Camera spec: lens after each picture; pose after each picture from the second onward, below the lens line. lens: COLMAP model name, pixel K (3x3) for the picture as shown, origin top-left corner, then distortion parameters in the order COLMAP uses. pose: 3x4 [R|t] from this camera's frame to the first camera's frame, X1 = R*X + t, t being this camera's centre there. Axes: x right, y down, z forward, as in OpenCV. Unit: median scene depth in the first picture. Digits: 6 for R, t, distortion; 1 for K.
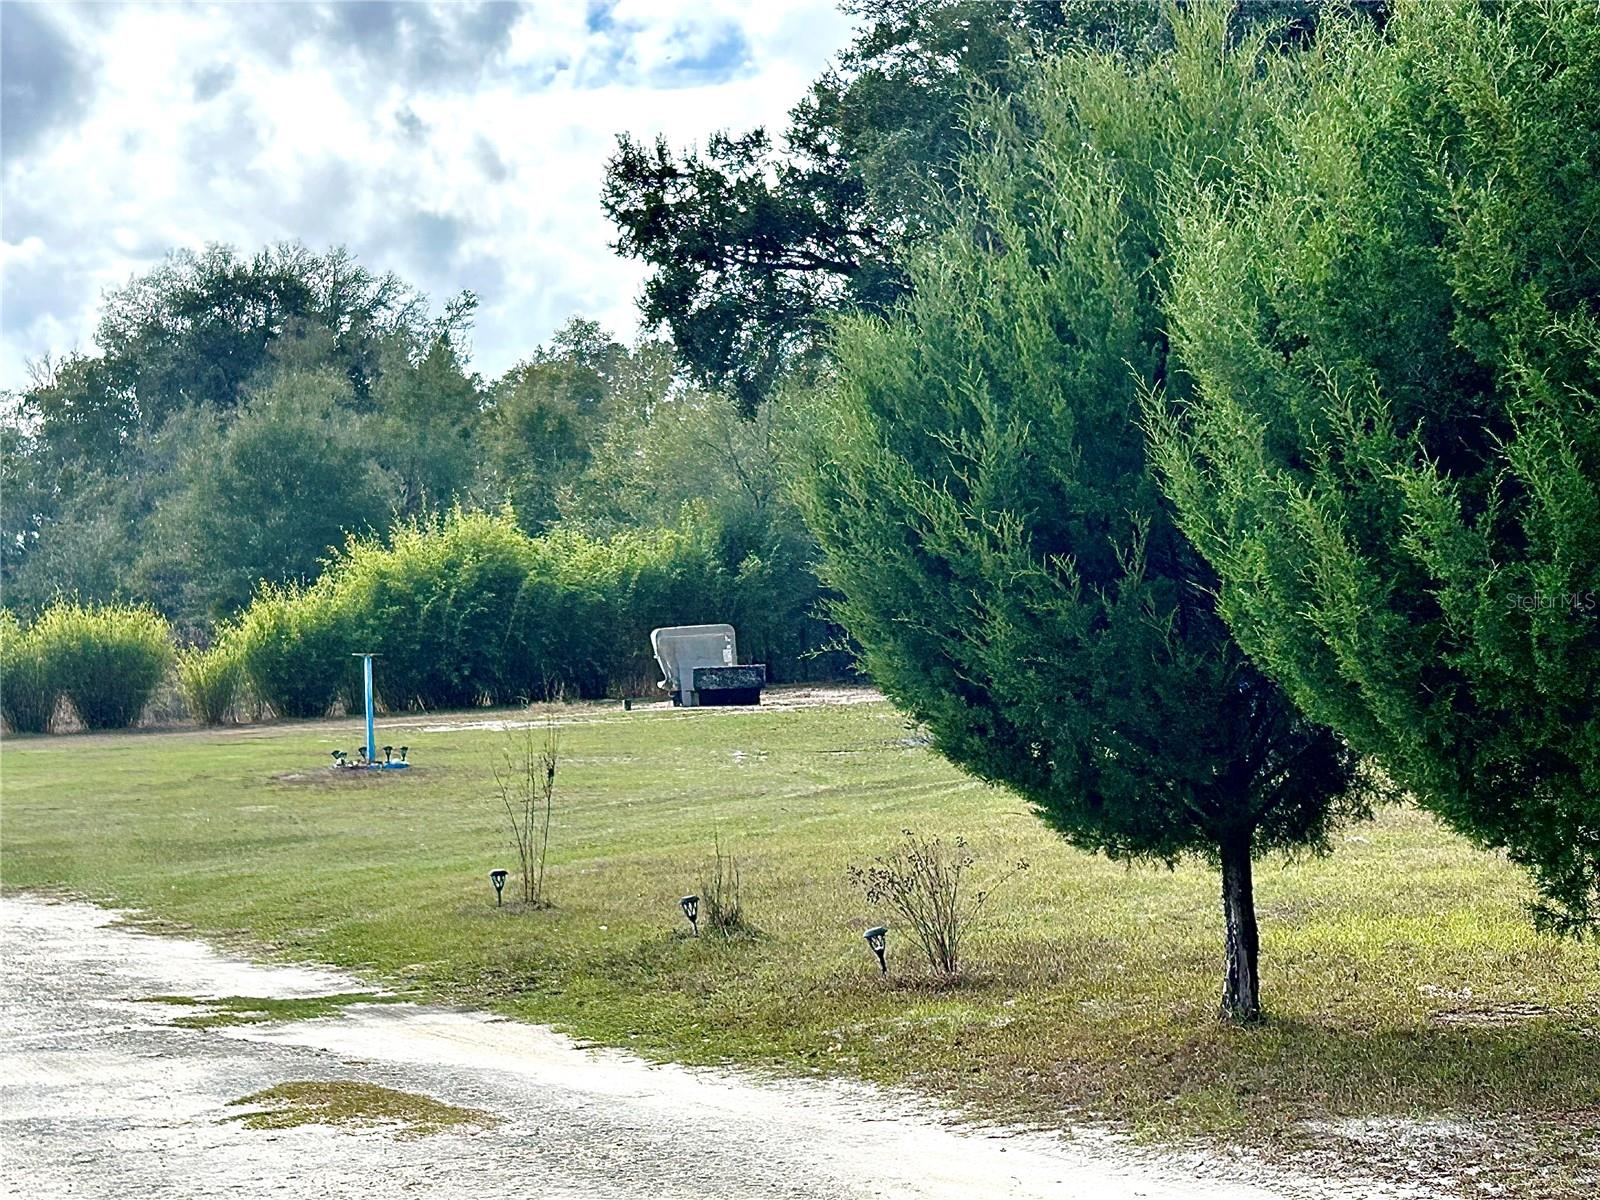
lens RADIAL K [[3280.9, 0, 807.7], [0, 3280.9, 593.8], [0, 0, 1]] dist [0.207154, 0.000000]
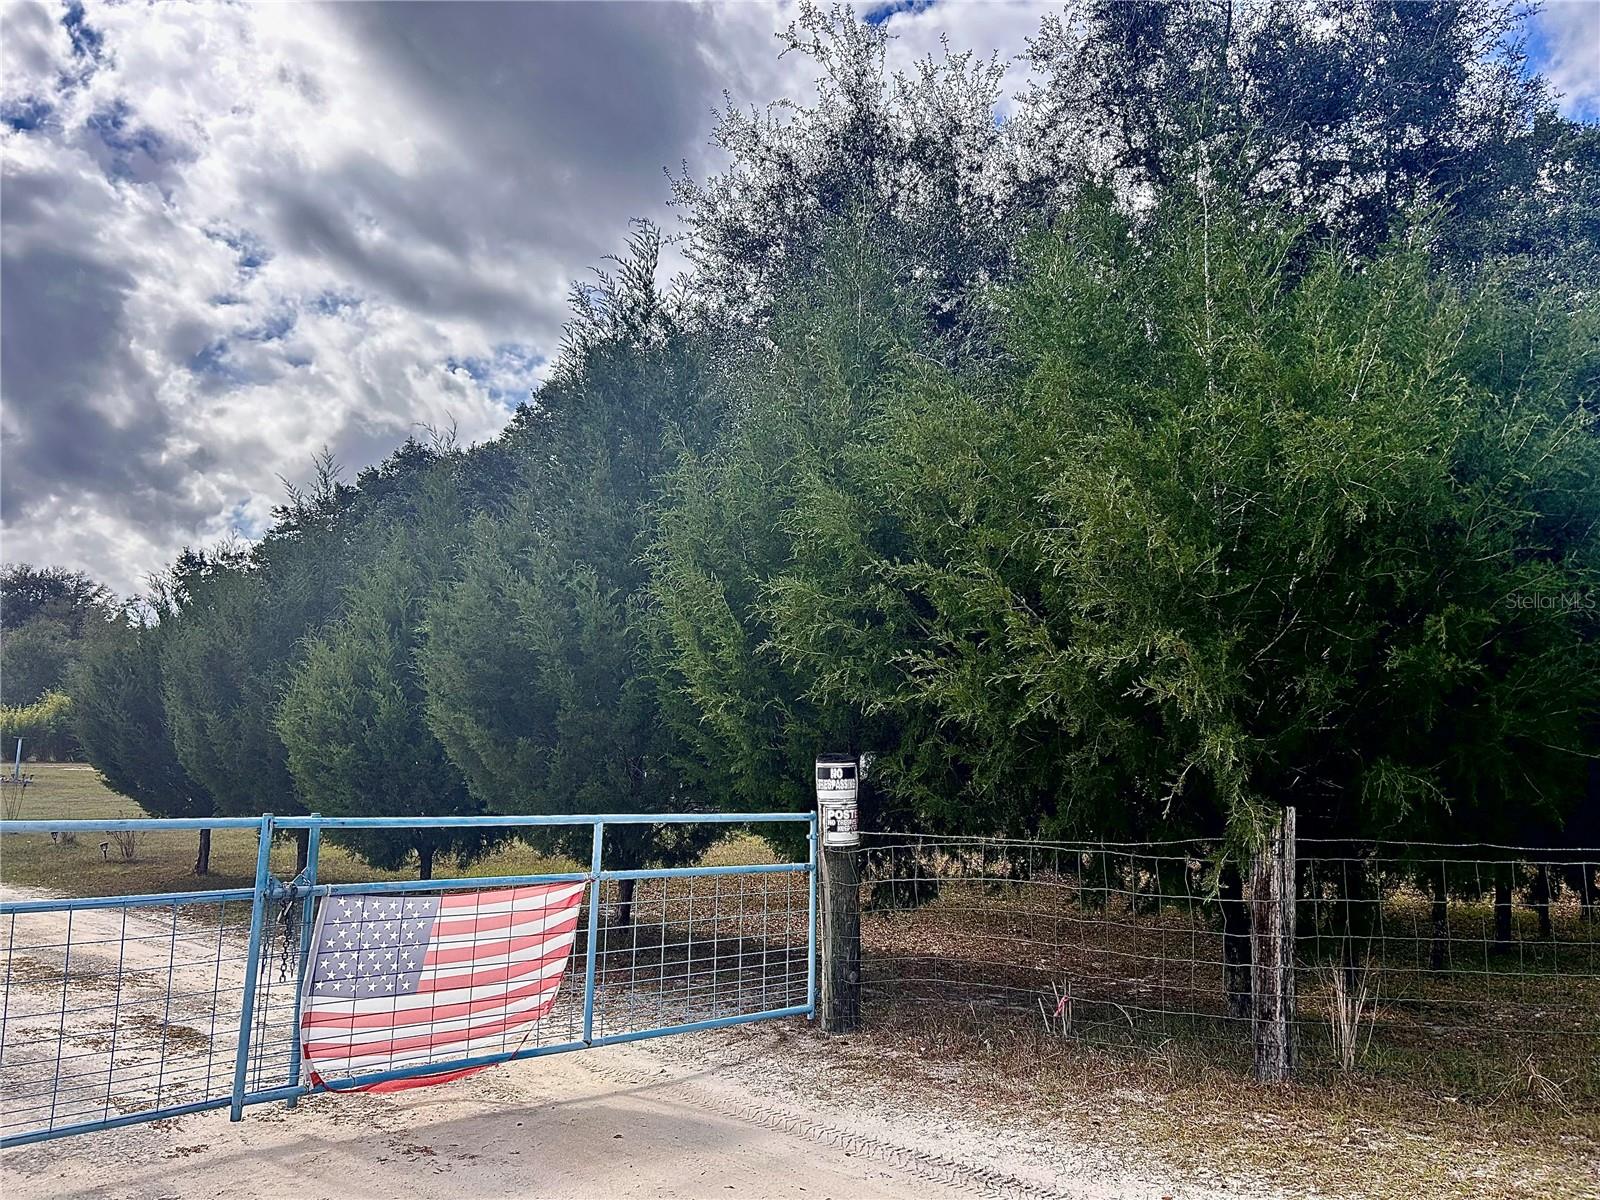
lens RADIAL K [[1200.9, 0, 842.2], [0, 1200.9, 629.6], [0, 0, 1]] dist [0.031079, -0.041208]
pose [[0.911395, 0.113749, 0.395499, 0.039911], [-0.074496, 0.990766, -0.113283, -0.003806], [-0.404733, 0.073783, 0.911453, -0.064700]]
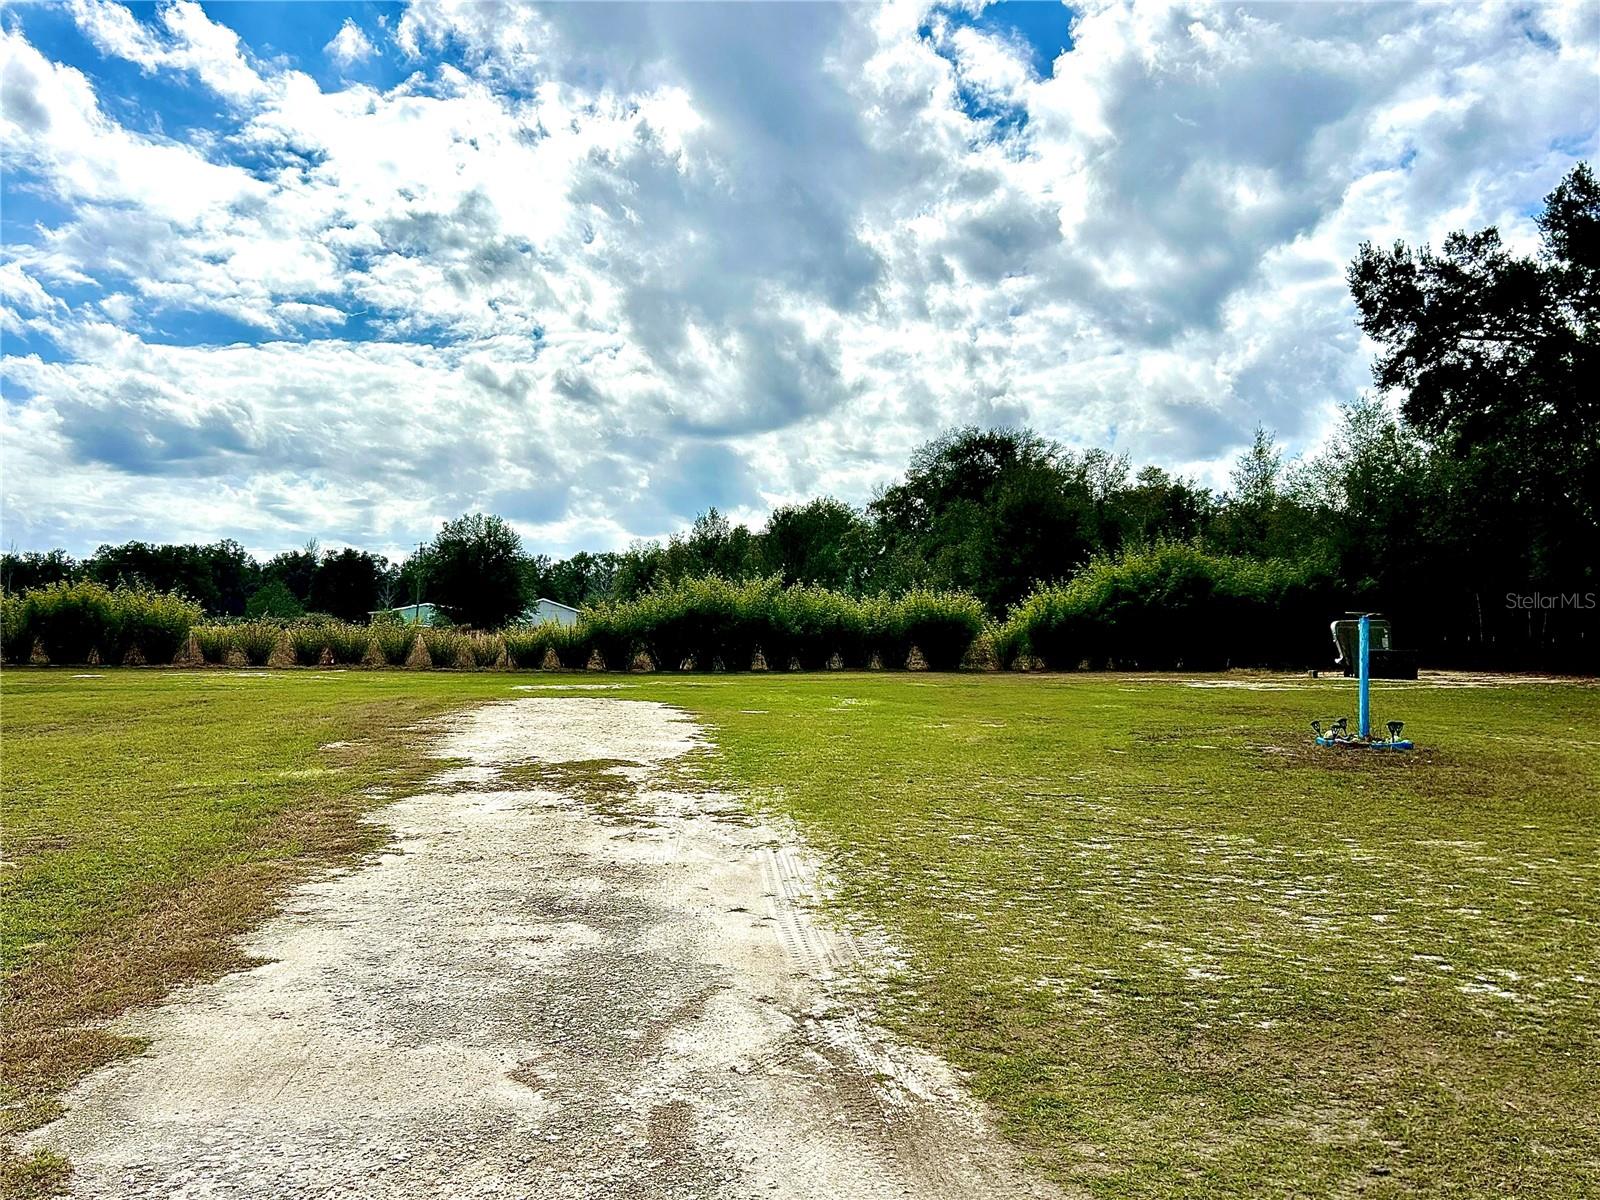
lens RADIAL K [[1317.8, 0, 797.0], [0, 1317.8, 607.5], [0, 0, 1]] dist [0.009038, -0.034405]
pose [[0.962618, 0.042918, -0.267442, -0.108560], [-0.044229, 0.999021, 0.001122, 0.013579], [0.267229, 0.010749, 0.963573, 0.367750]]
